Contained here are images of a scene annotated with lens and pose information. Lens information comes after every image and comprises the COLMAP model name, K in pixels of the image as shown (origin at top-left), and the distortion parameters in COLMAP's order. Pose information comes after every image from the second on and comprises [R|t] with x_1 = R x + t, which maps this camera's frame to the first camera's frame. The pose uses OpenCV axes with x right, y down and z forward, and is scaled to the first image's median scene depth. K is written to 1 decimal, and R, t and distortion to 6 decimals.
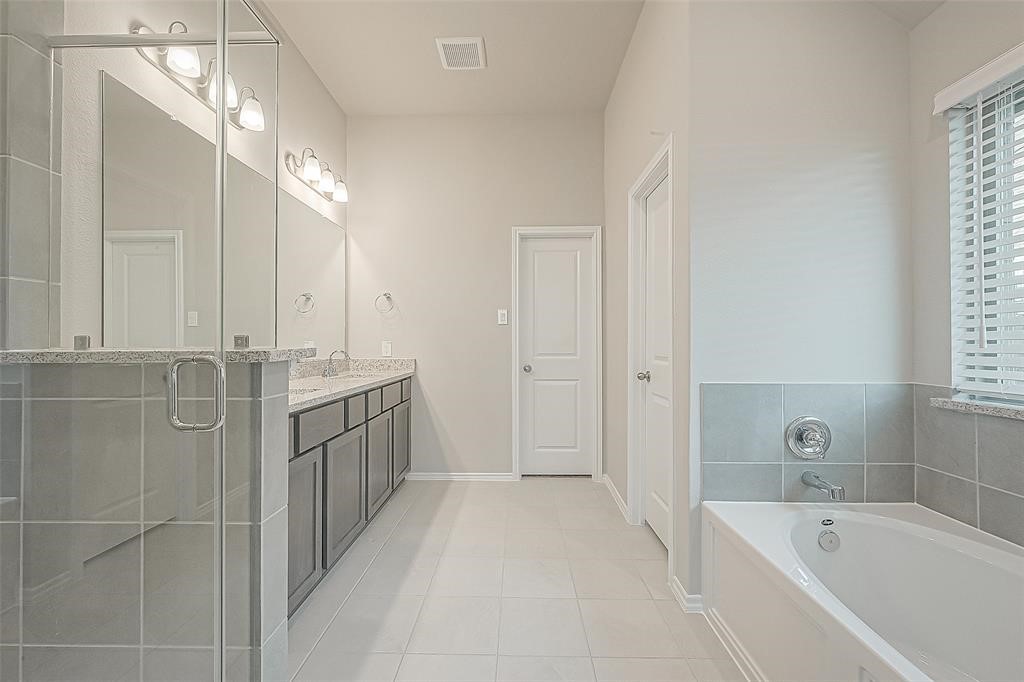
lens RADIAL K [[400.0, 0, 514.1], [0, 400.0, 340.4], [0, 0, 1]] dist [0.000286, 0.000096]
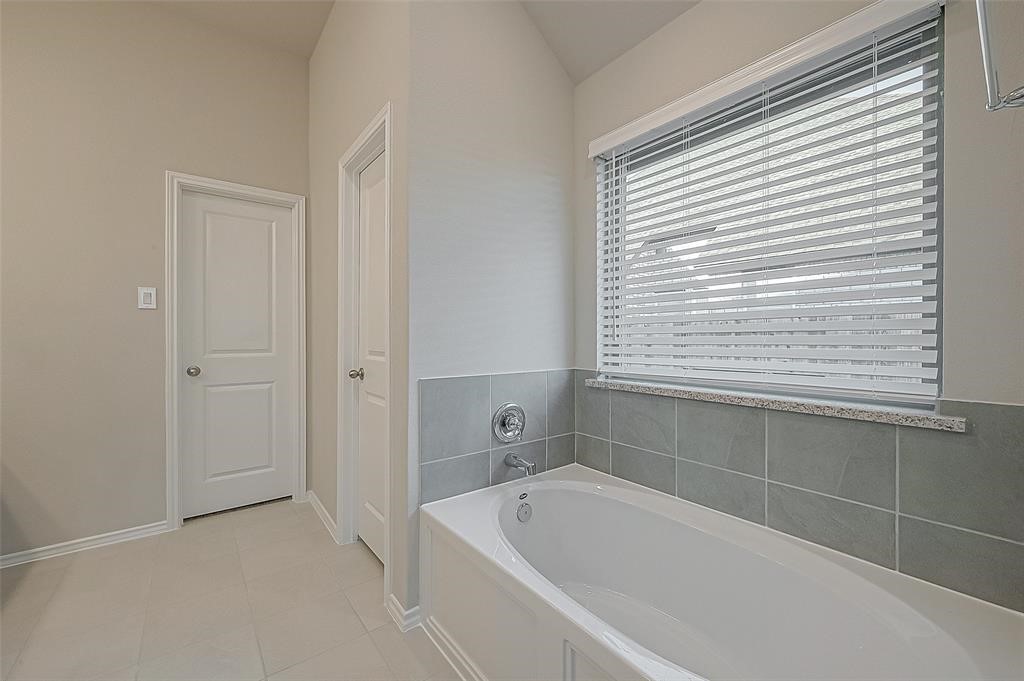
lens RADIAL K [[404.8, 0, 511.0], [0, 404.8, 339.1], [0, 0, 1]] dist [0.001011, -0.000057]
pose [[0.777515, -0.001589, 0.628863, 0.040118], [-0.005960, 0.999933, 0.009895, 0.002795], [-0.628837, -0.011441, 0.777453, 0.135182]]
